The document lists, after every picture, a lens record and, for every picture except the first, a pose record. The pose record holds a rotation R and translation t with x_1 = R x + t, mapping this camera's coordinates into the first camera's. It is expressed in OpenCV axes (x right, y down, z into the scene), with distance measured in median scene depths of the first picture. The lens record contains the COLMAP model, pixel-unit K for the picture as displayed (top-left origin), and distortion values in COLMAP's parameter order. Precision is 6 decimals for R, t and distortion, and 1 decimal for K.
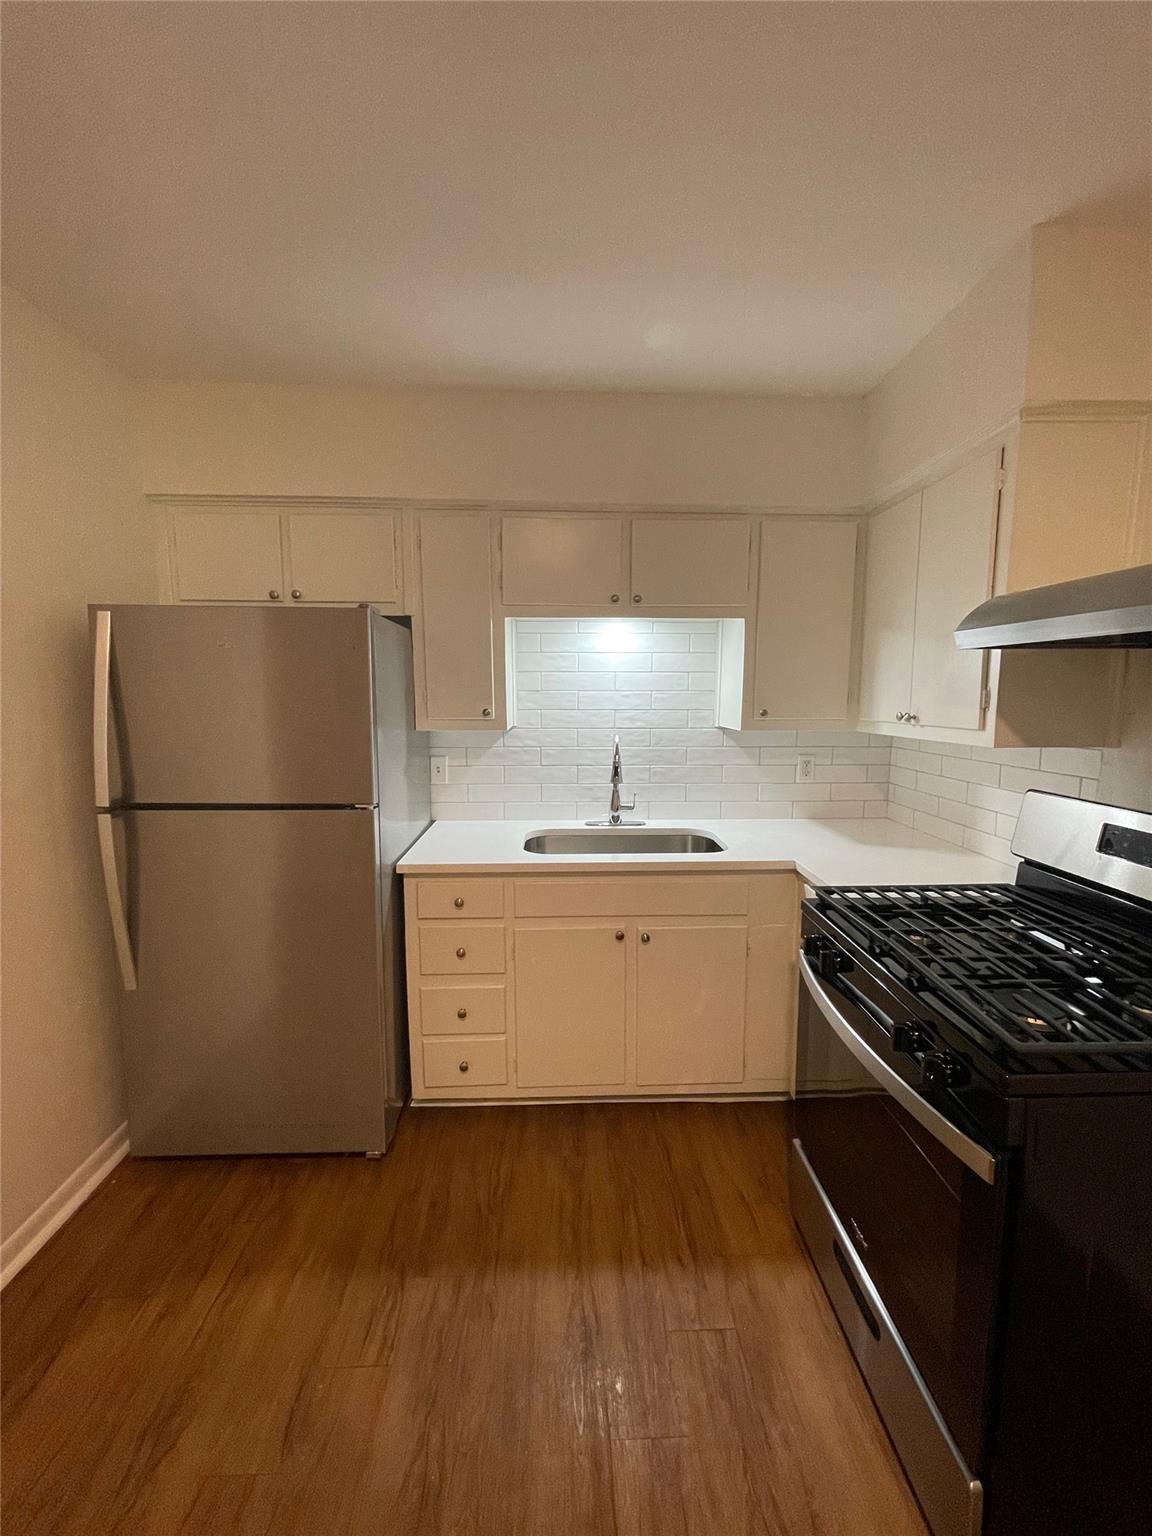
lens RADIAL K [[619.9, 0, 576.0], [0, 619.9, 768.0], [0, 0, 1]] dist [-0.000158, -0.000066]
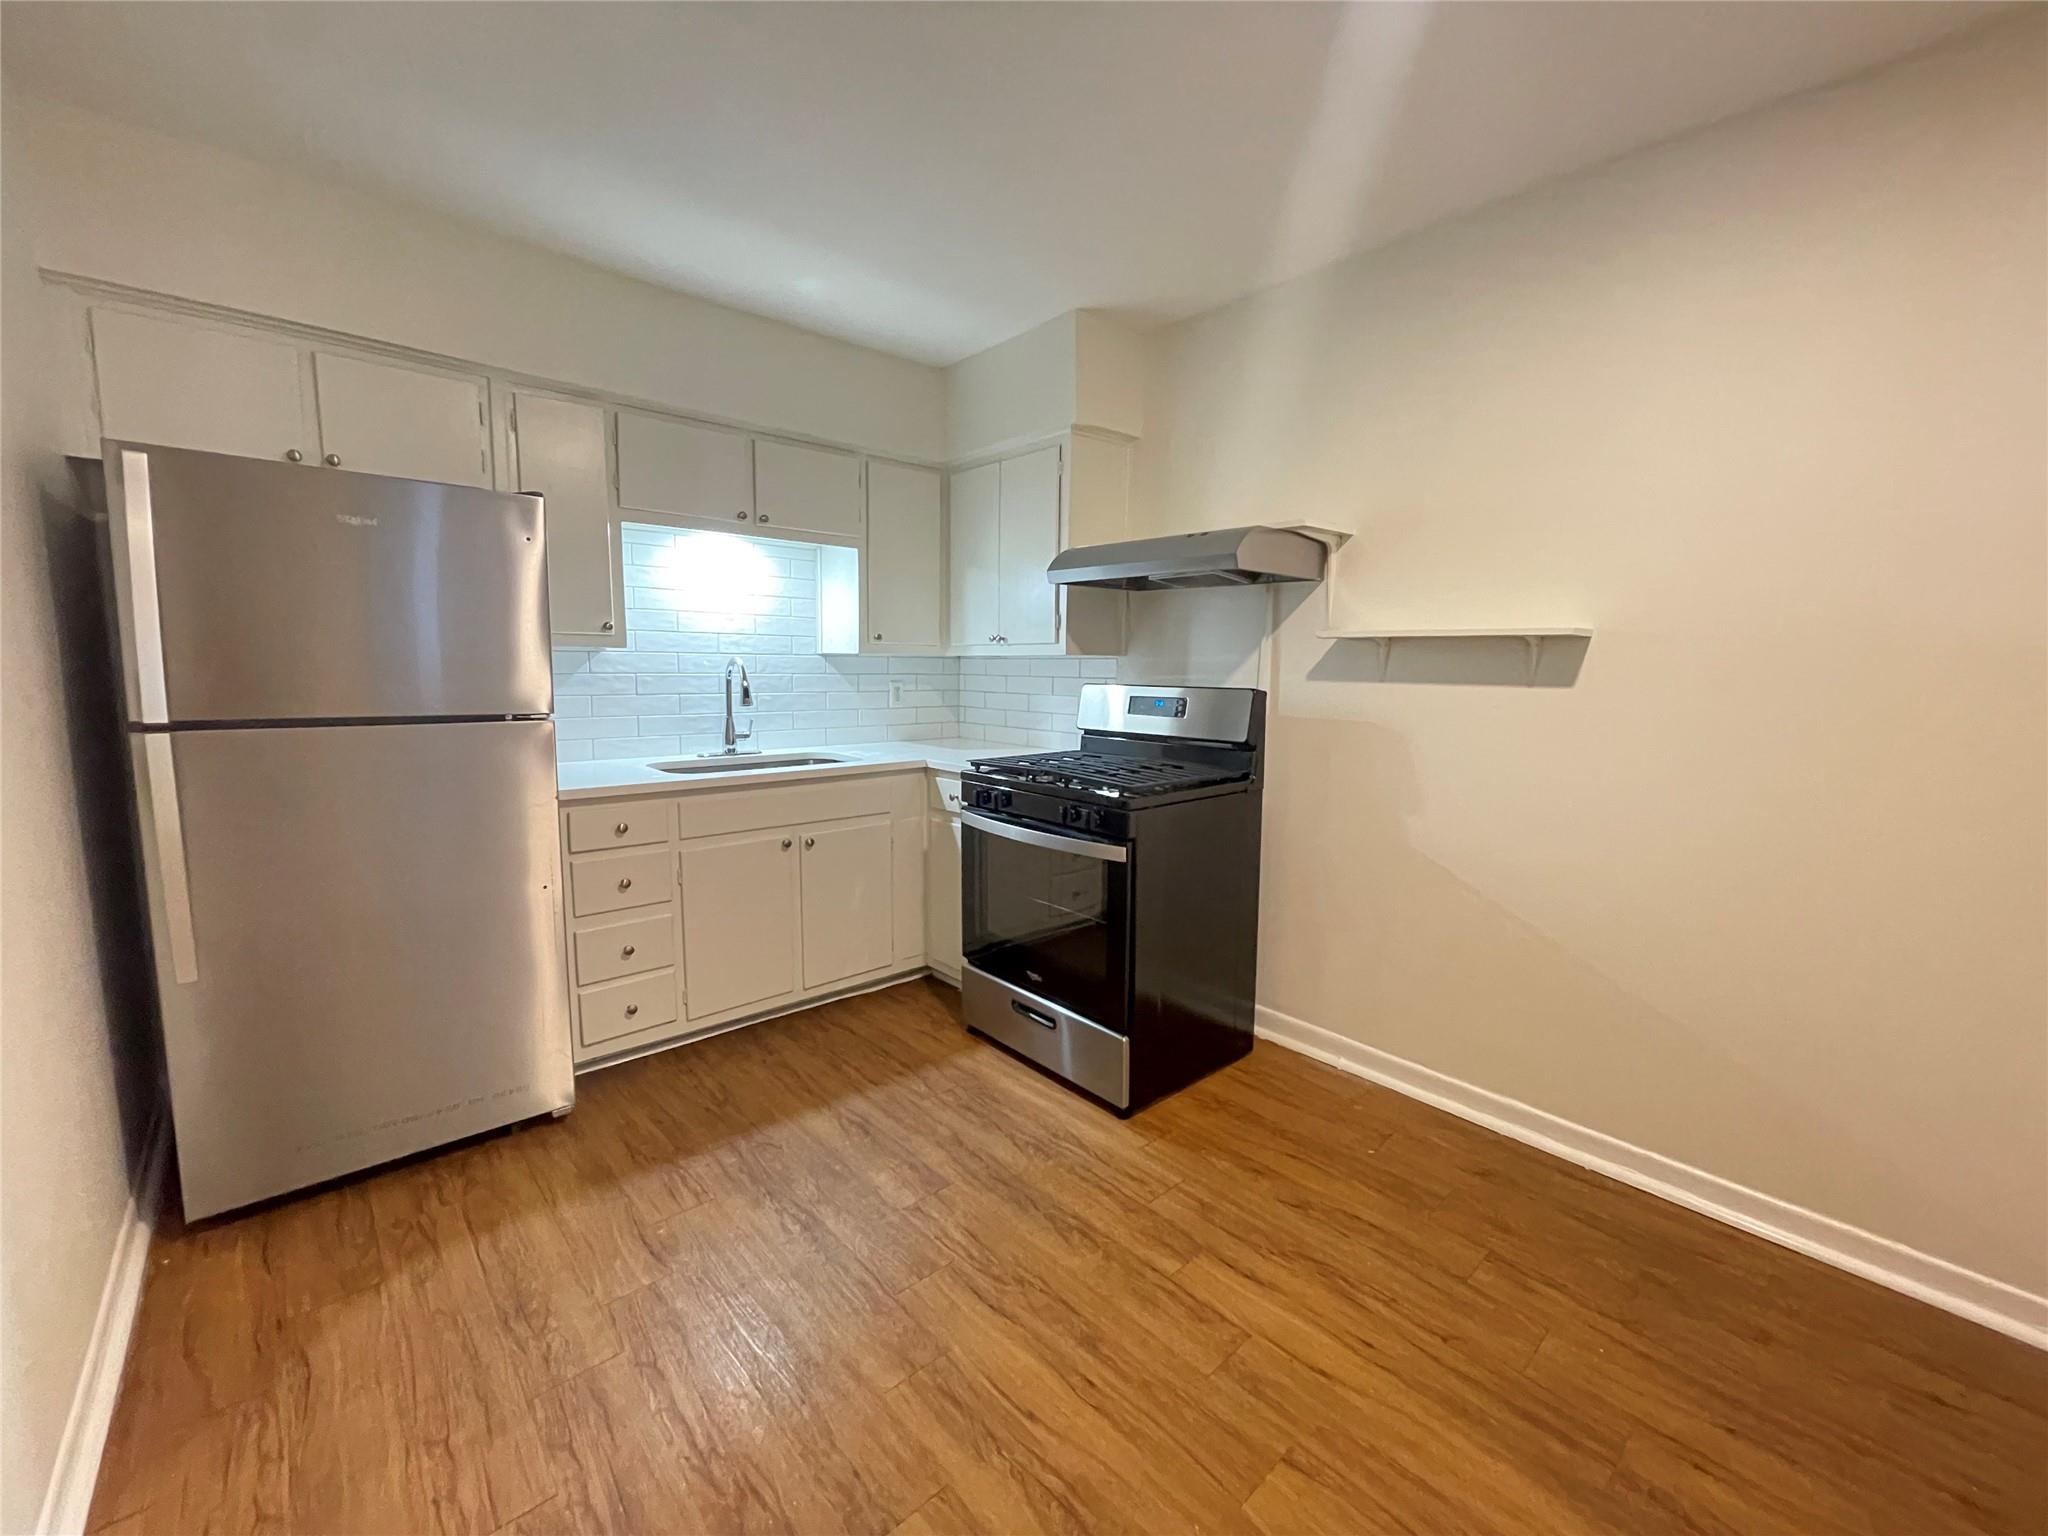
lens RADIAL K [[826.5, 0, 1020.4], [0, 826.5, 765.8], [0, 0, 1]] dist [-0.000158, -0.000066]
pose [[0.772616, -0.069810, 0.631024, -0.490870], [0.064406, 0.997427, 0.031487, 0.121234], [-0.631599, 0.016314, 0.775124, -0.321788]]
